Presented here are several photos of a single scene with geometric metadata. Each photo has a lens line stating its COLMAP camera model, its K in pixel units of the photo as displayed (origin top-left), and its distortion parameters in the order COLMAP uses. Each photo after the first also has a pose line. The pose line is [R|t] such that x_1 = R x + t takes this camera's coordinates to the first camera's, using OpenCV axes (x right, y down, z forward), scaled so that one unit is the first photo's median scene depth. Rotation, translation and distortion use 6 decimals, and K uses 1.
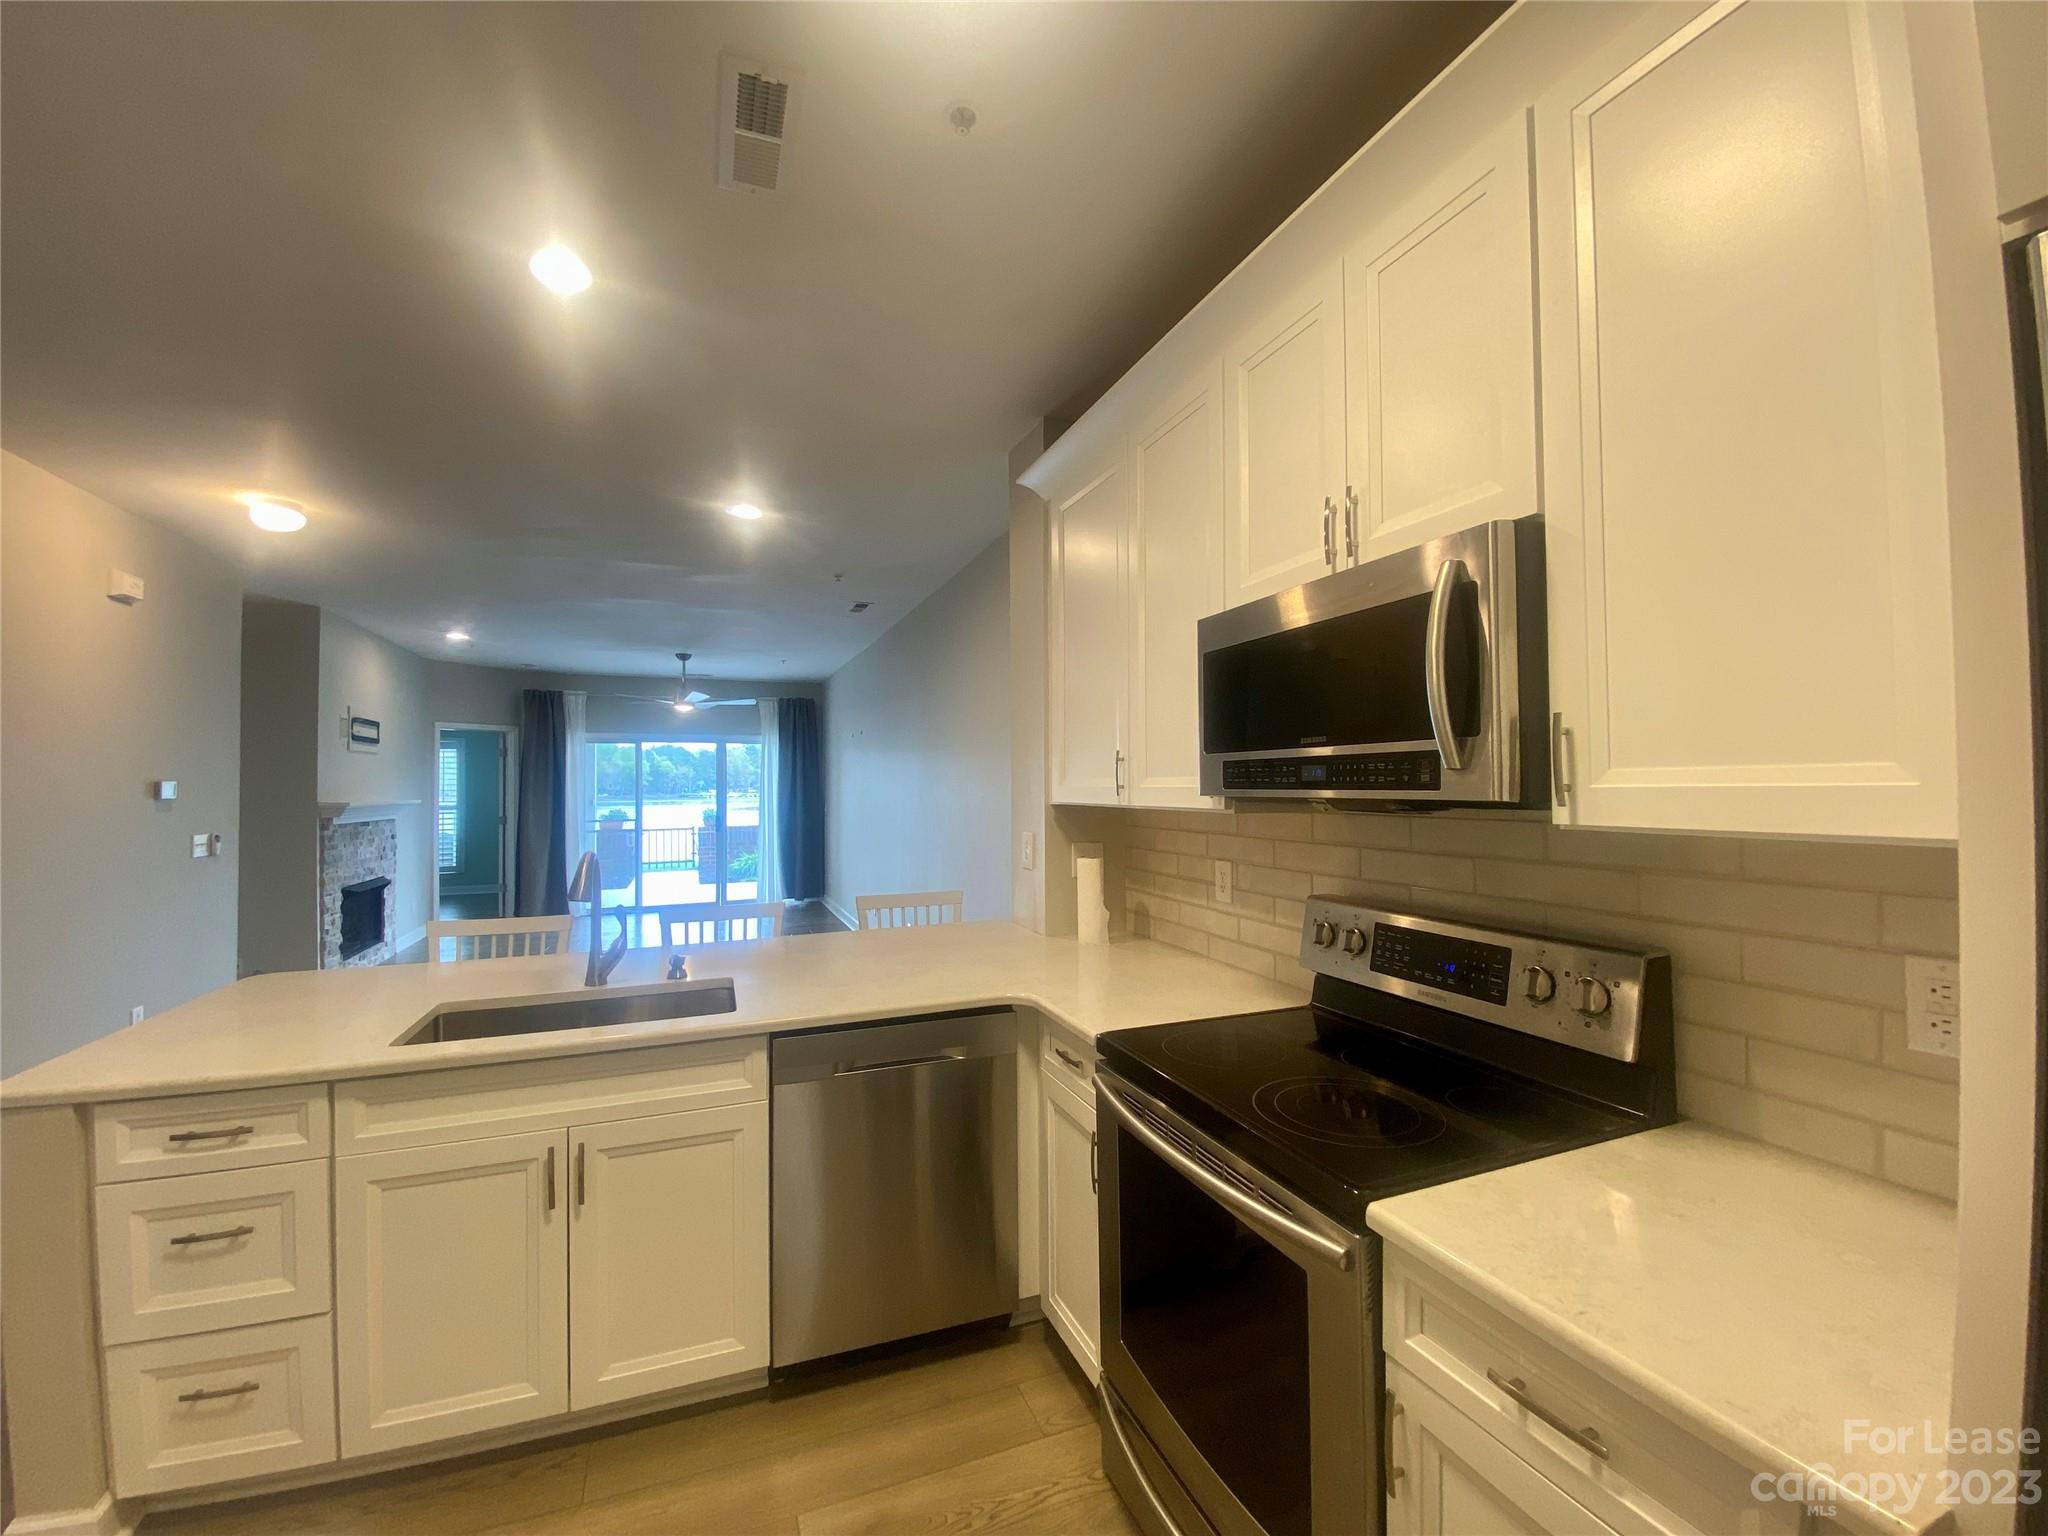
lens RADIAL K [[825.1, 0, 1024.0], [0, 825.1, 768.0], [0, 0, 1]] dist [0.000133, -0.001004]
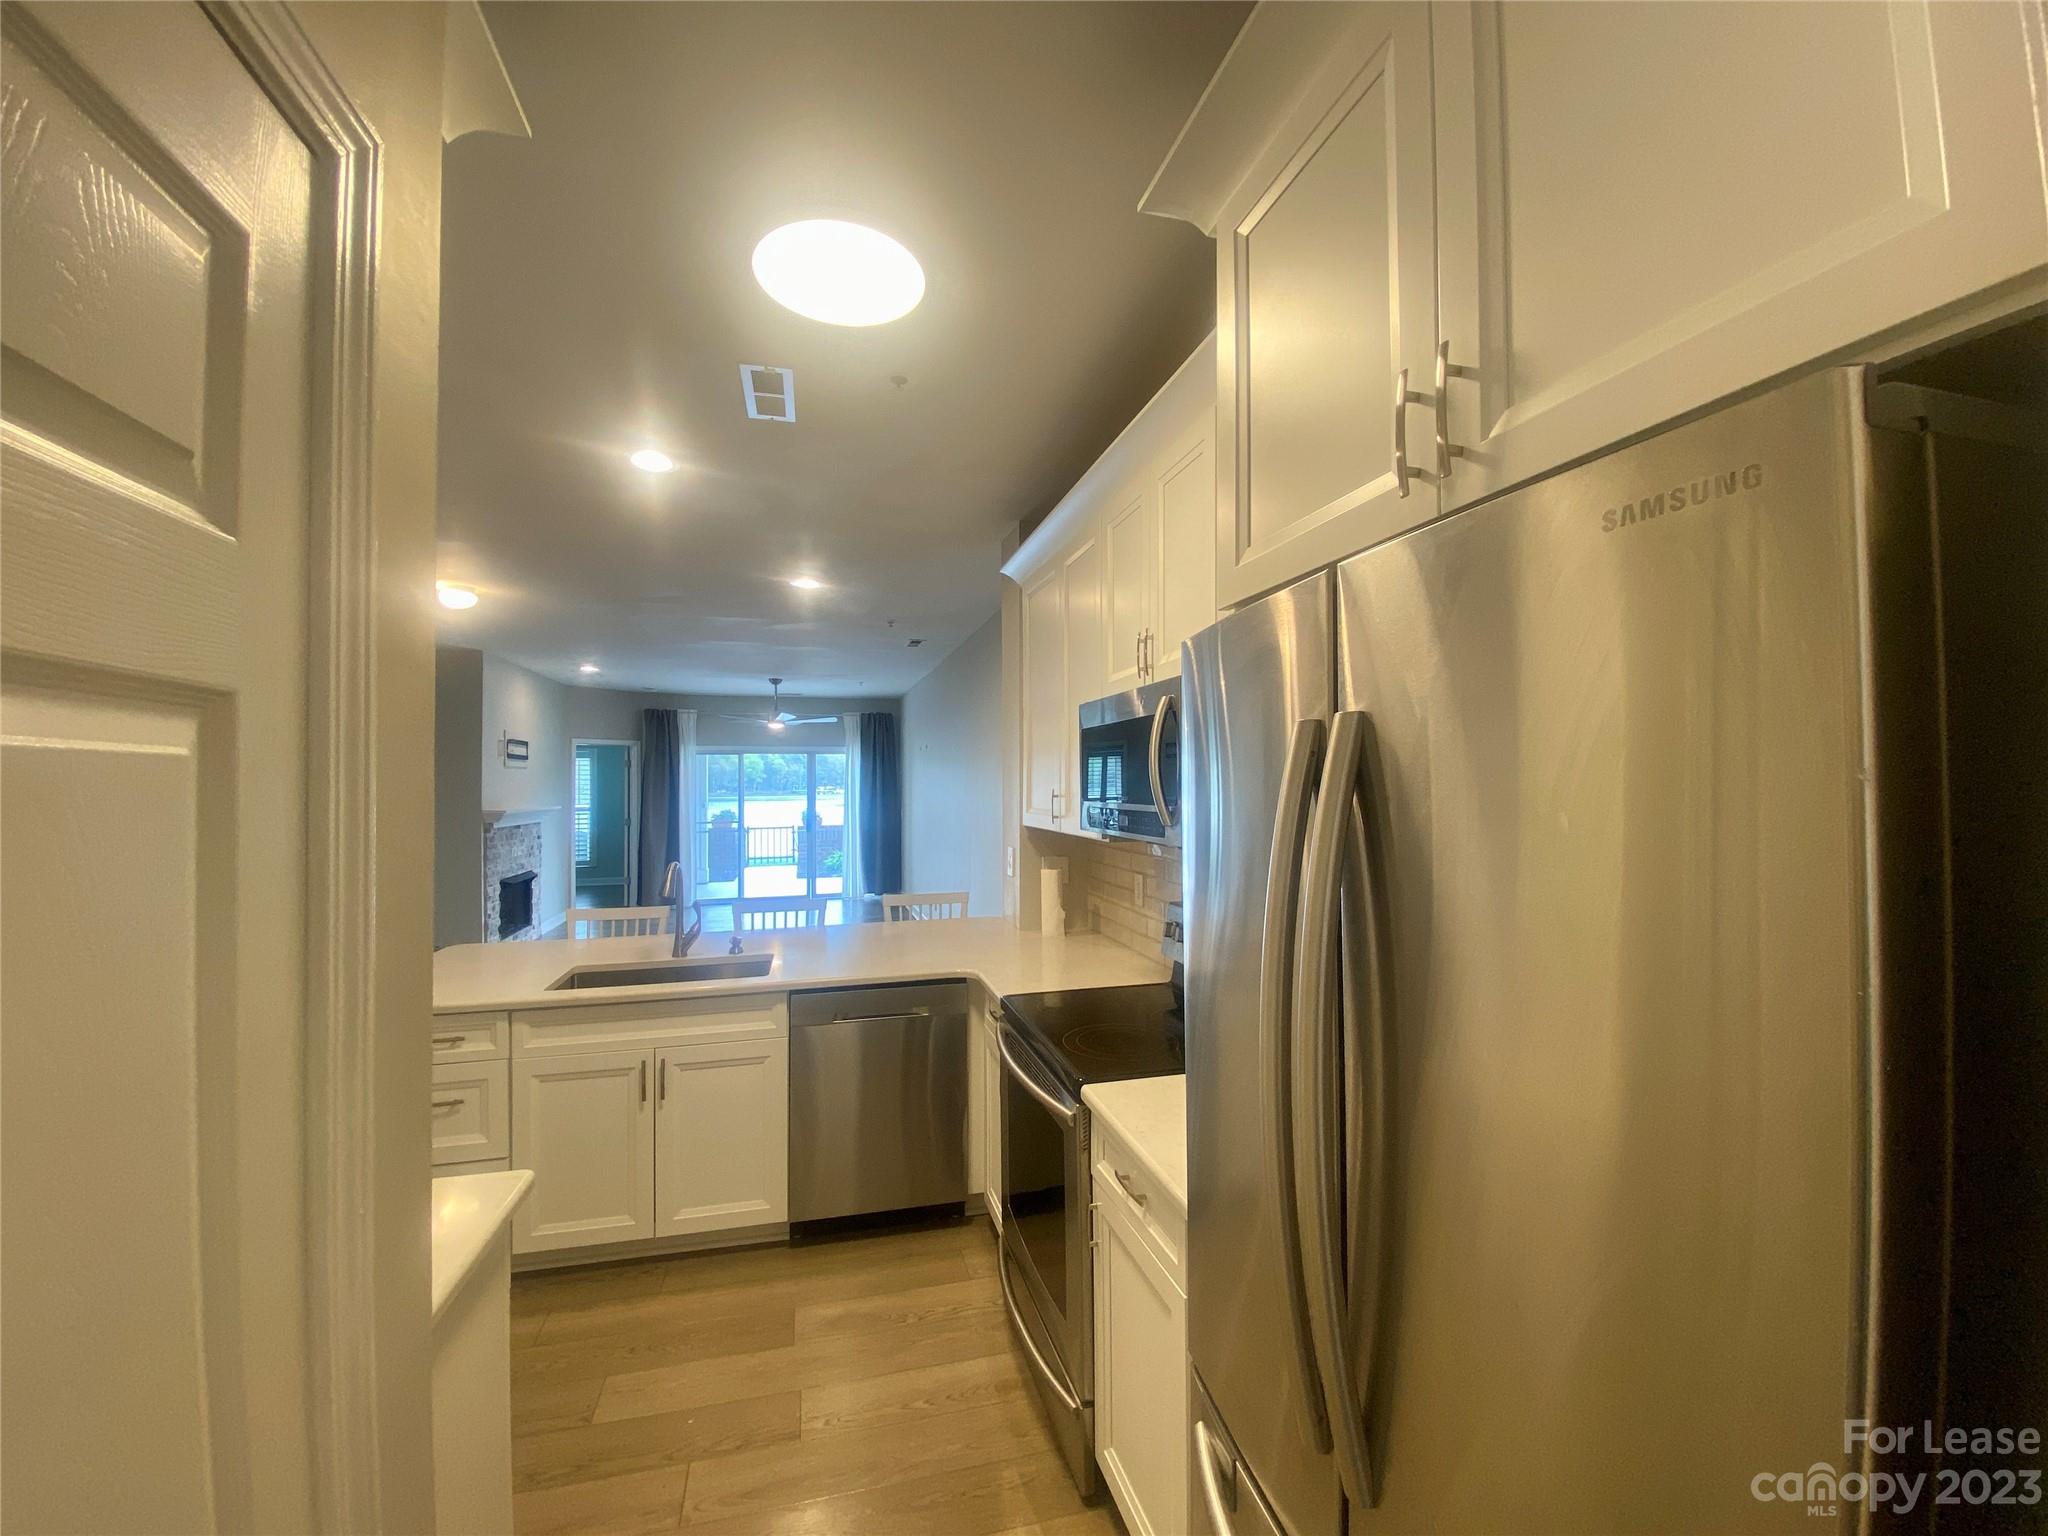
lens RADIAL K [[821.3, 0, 1024.0], [0, 821.3, 768.0], [0, 0, 1]] dist [0.023359, -0.000129]
pose [[0.992821, -0.000848, -0.119603, 0.090026], [0.001329, 0.999991, 0.003942, -0.024455], [0.119598, -0.004073, 0.992814, -0.126159]]
